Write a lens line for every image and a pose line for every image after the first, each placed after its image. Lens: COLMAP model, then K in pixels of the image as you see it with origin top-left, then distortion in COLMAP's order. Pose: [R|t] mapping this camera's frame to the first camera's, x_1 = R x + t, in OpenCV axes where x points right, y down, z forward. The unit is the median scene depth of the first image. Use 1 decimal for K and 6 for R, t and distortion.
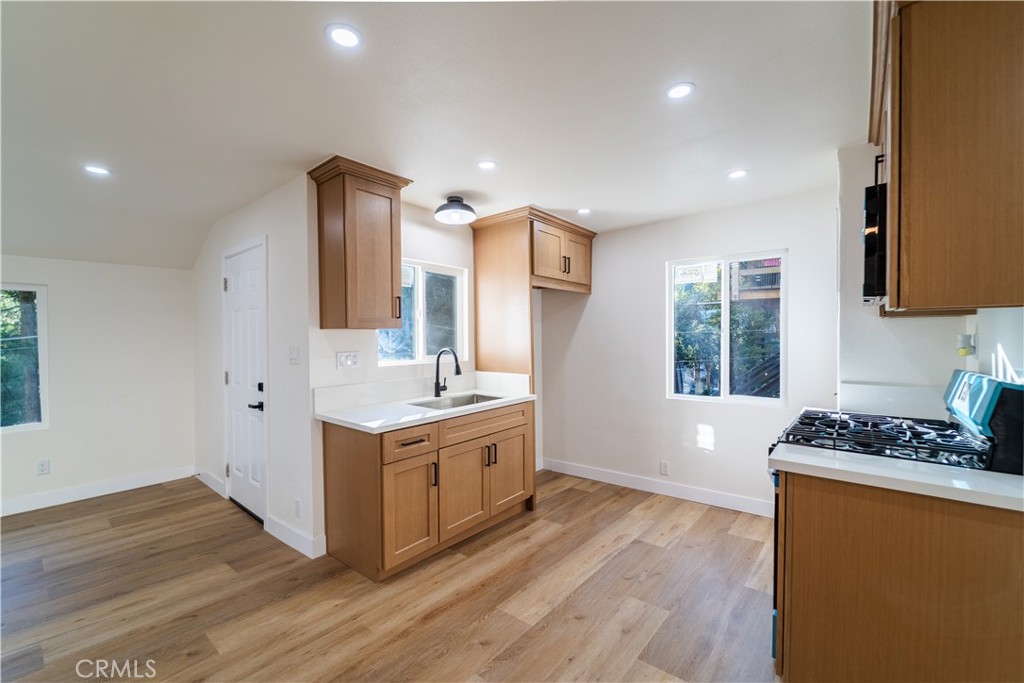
lens RADIAL K [[419.6, 0, 522.0], [0, 419.6, 345.0], [0, 0, 1]] dist [0.003756, -0.003809]
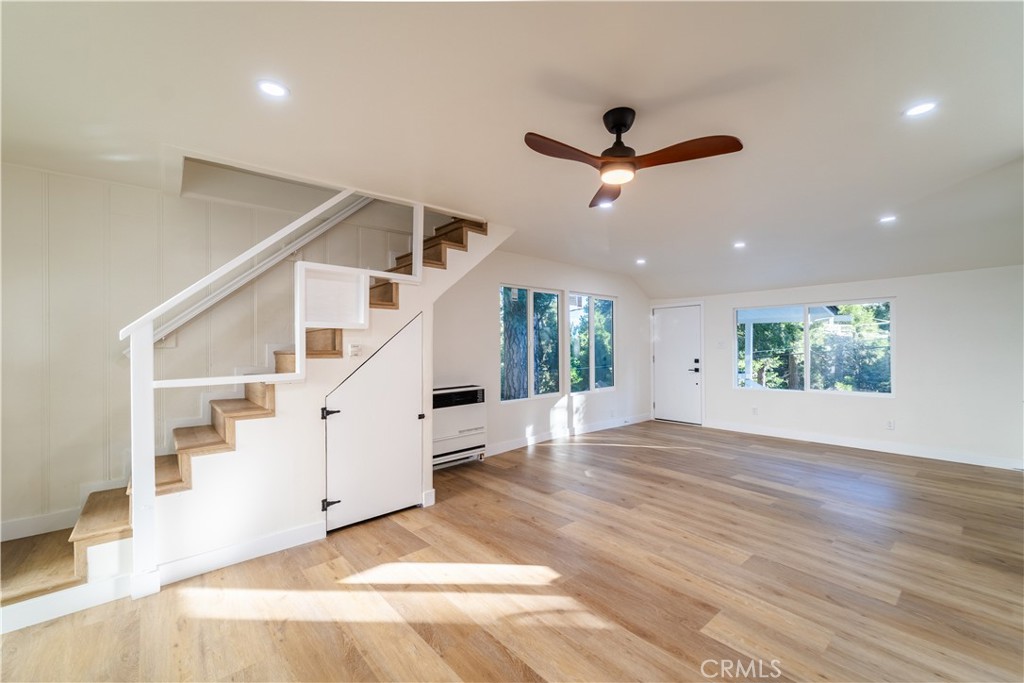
lens RADIAL K [[419.6, 0, 518.0], [0, 419.6, 344.6], [0, 0, 1]] dist [0.003756, -0.003809]
pose [[-0.170509, 0.013186, -0.985268, 0.549890], [-0.005964, 0.999878, 0.014414, 0.004728], [0.985338, 0.008334, -0.170409, -0.017435]]
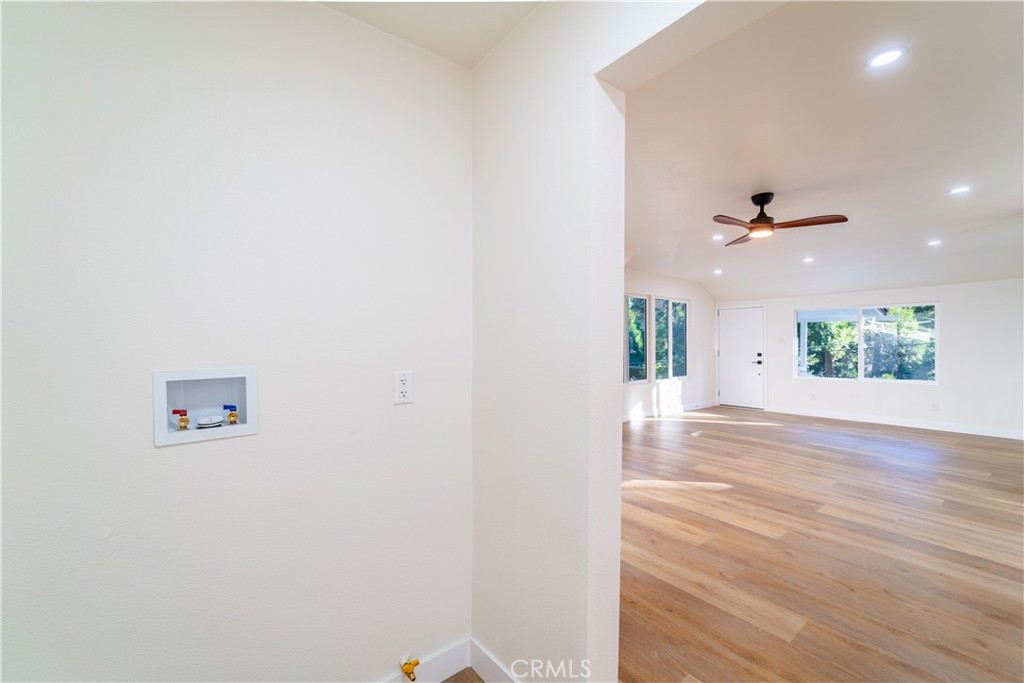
lens RADIAL K [[419.6, 0, 515.7], [0, 419.6, 344.8], [0, 0, 1]] dist [0.003756, -0.003809]
pose [[-0.223692, 0.019546, -0.974464, 1.056353], [-0.006858, 0.999743, 0.021628, 0.010823], [0.974636, 0.011520, -0.223500, -0.346751]]
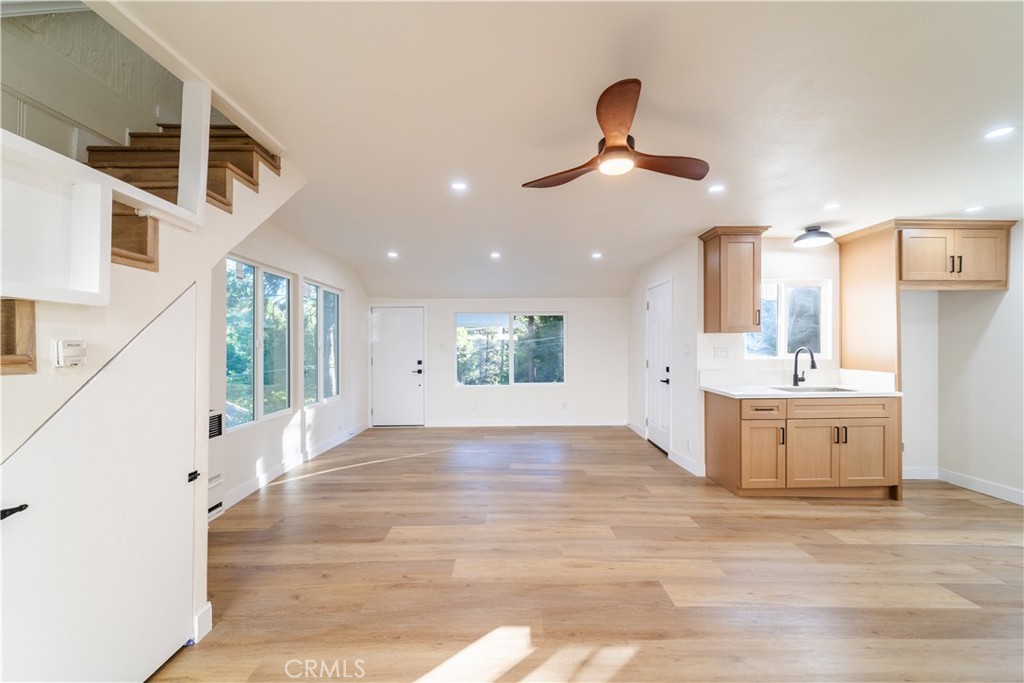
lens RADIAL K [[419.6, 0, 516.6], [0, 419.6, 345.3], [0, 0, 1]] dist [0.003756, -0.003809]
pose [[0.639329, 0.010839, -0.768857, 0.251669], [-0.017470, 0.999847, -0.000431, 0.018439], [0.768734, 0.013708, 0.639421, -0.491207]]
